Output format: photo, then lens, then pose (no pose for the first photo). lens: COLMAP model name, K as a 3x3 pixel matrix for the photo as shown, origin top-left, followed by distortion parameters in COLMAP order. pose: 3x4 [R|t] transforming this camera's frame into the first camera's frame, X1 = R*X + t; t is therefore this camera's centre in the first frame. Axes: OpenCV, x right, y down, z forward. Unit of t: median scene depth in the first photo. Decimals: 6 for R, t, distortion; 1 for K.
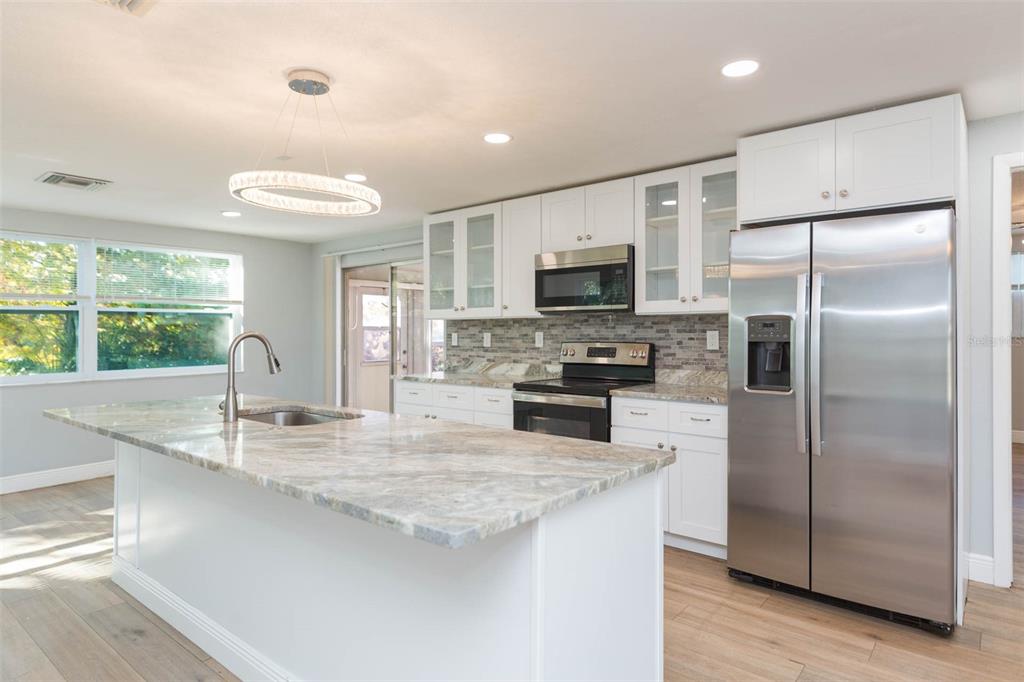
lens RADIAL K [[587.1, 0, 515.8], [0, 587.1, 336.0], [0, 0, 1]] dist [0.002993, 0.000884]
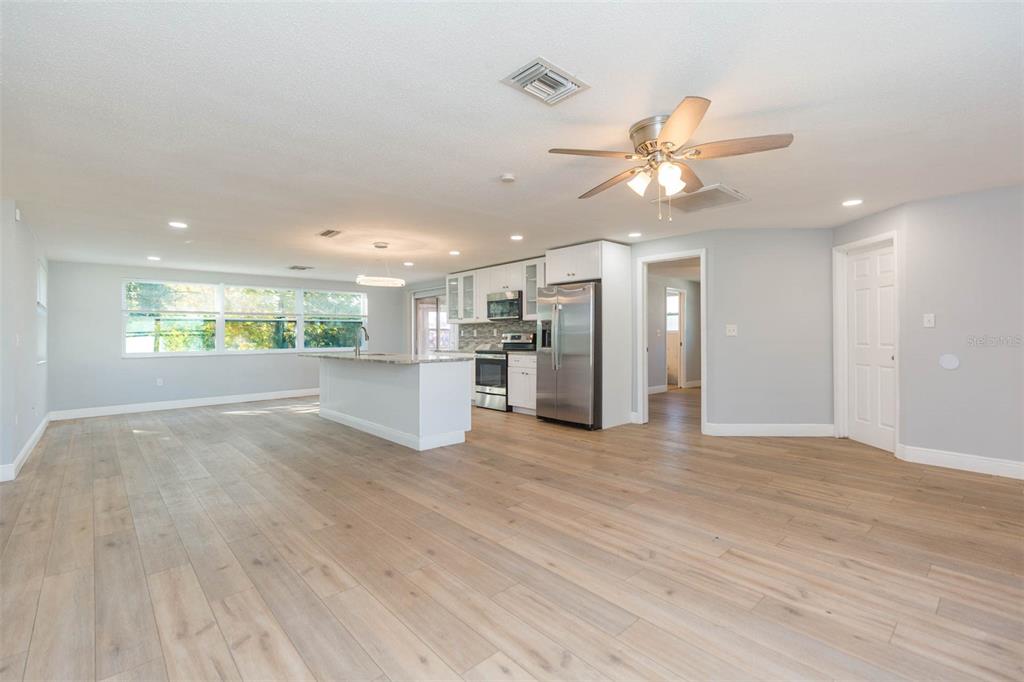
lens RADIAL K [[475.8, 0, 519.8], [0, 475.8, 340.1], [0, 0, 1]] dist [0.003944, -0.000140]
pose [[0.989708, 0.000880, -0.143102, 0.380360], [-0.001291, 0.999995, -0.002781, 0.038325], [0.143099, 0.002937, 0.989704, -0.715595]]
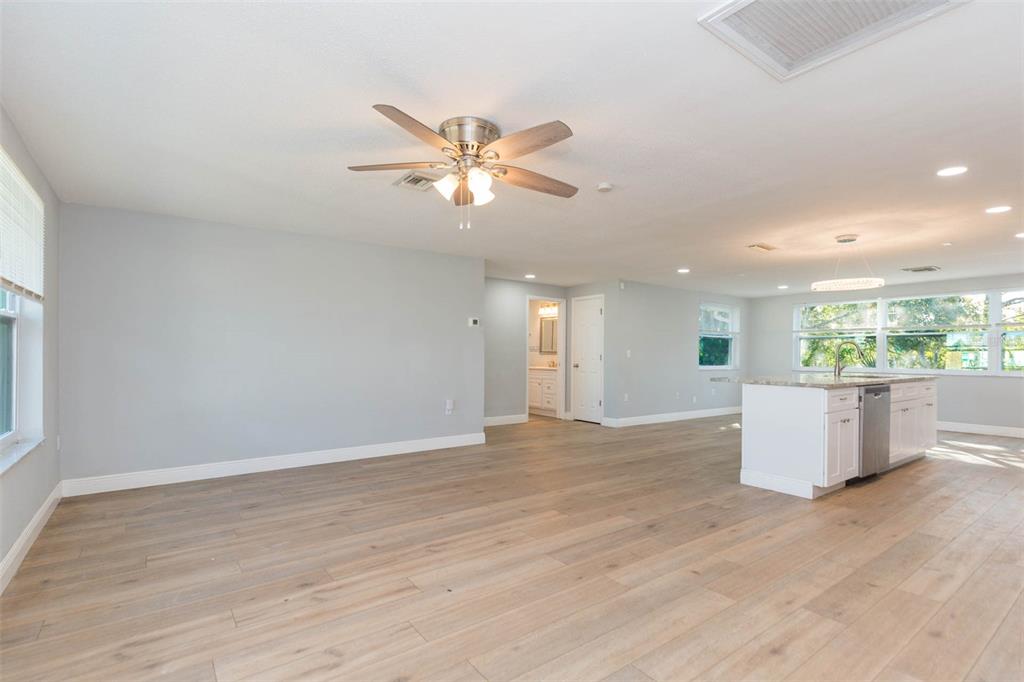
lens RADIAL K [[475.8, 0, 519.9], [0, 475.8, 346.1], [0, 0, 1]] dist [0.003944, -0.000140]
pose [[-0.247713, -0.010858, -0.968773, 1.001305], [-0.016706, 0.999836, -0.006934, 0.029585], [0.968689, 0.014467, -0.247854, 0.093044]]
